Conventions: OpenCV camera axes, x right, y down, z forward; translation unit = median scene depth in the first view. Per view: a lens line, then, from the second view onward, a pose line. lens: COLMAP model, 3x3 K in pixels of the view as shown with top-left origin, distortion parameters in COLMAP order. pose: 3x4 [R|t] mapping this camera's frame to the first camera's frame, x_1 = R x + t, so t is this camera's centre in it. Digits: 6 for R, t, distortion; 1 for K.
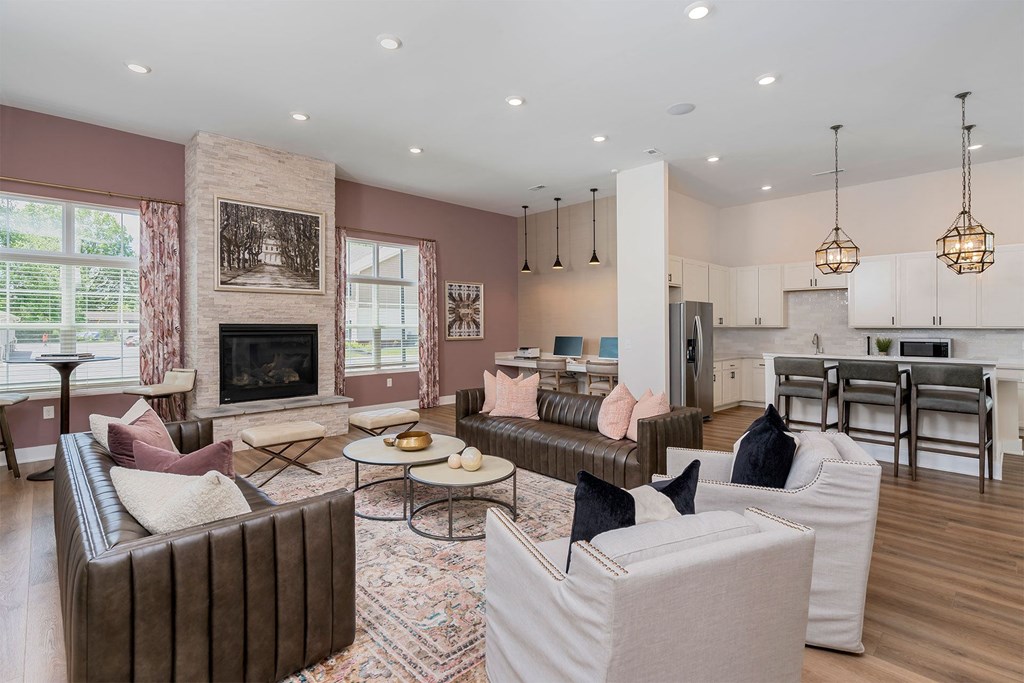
lens RADIAL K [[487.3, 0, 521.2], [0, 487.3, 323.1], [0, 0, 1]] dist [0.004450, 0.001309]
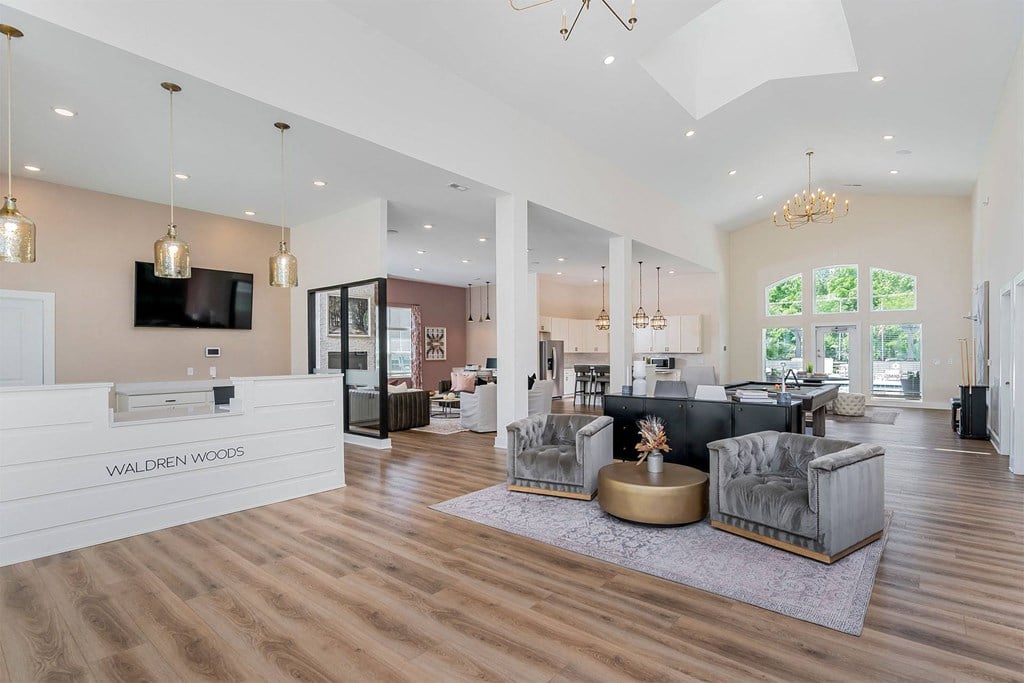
lens RADIAL K [[487.3, 0, 515.3], [0, 487.3, 349.3], [0, 0, 1]] dist [0.004450, 0.001309]
pose [[0.995407, -0.001469, 0.095718, 0.001698], [0.001532, 0.999999, -0.000582, -0.004763], [-0.095717, 0.000726, 0.995408, -0.876704]]
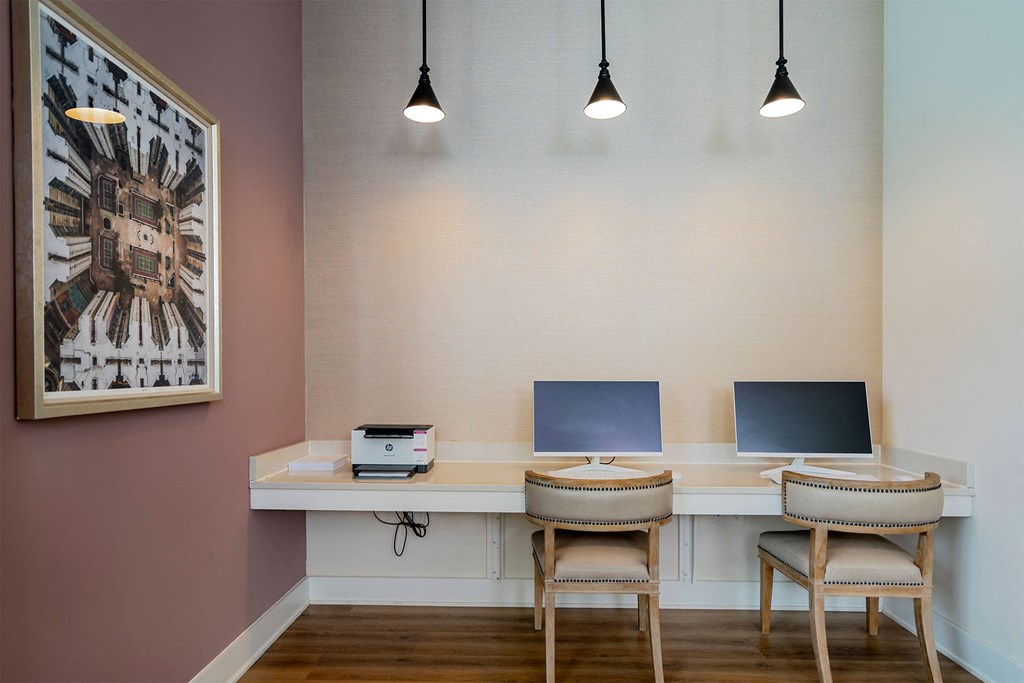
lens RADIAL K [[593.4, 0, 506.4], [0, 593.4, 381.7], [0, 0, 1]] dist [-0.029534, -0.001638]
pose [[0.727992, -0.011190, 0.685494, -0.185368], [-0.008681, 0.999636, 0.025538, 0.021400], [-0.685530, -0.024542, 0.727630, 0.872303]]
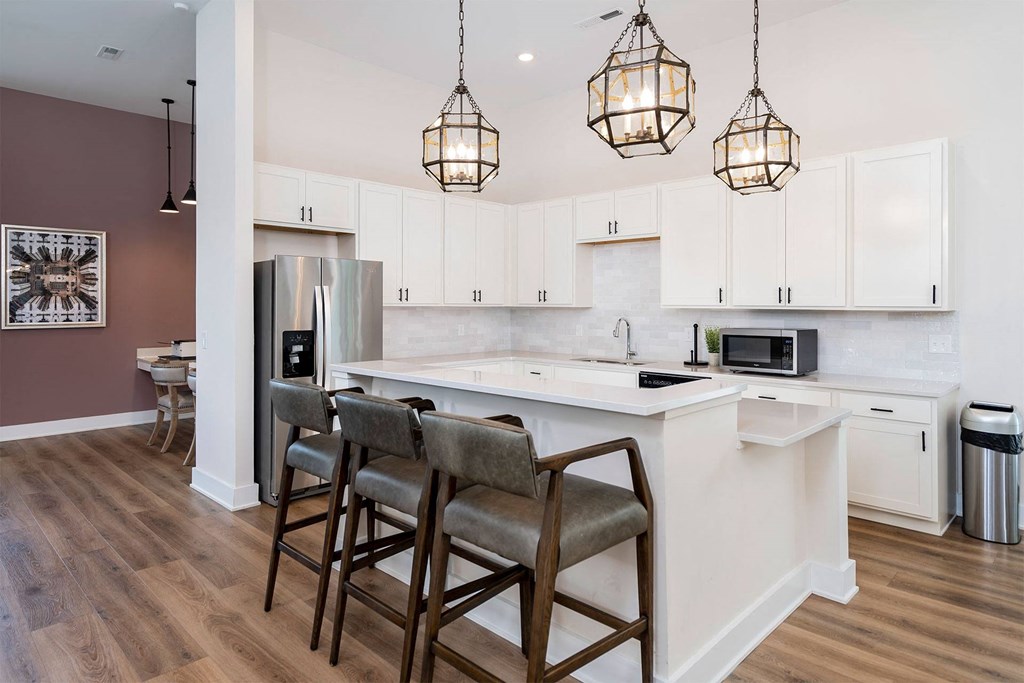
lens RADIAL K [[613.3, 0, 502.5], [0, 613.3, 299.8], [0, 0, 1]] dist [0.022273, -0.000762]
pose [[0.999919, 0.001376, 0.012618, 0.460701], [-0.001354, 0.999998, -0.001769, 0.001308], [-0.012621, 0.001752, 0.999919, 0.291533]]
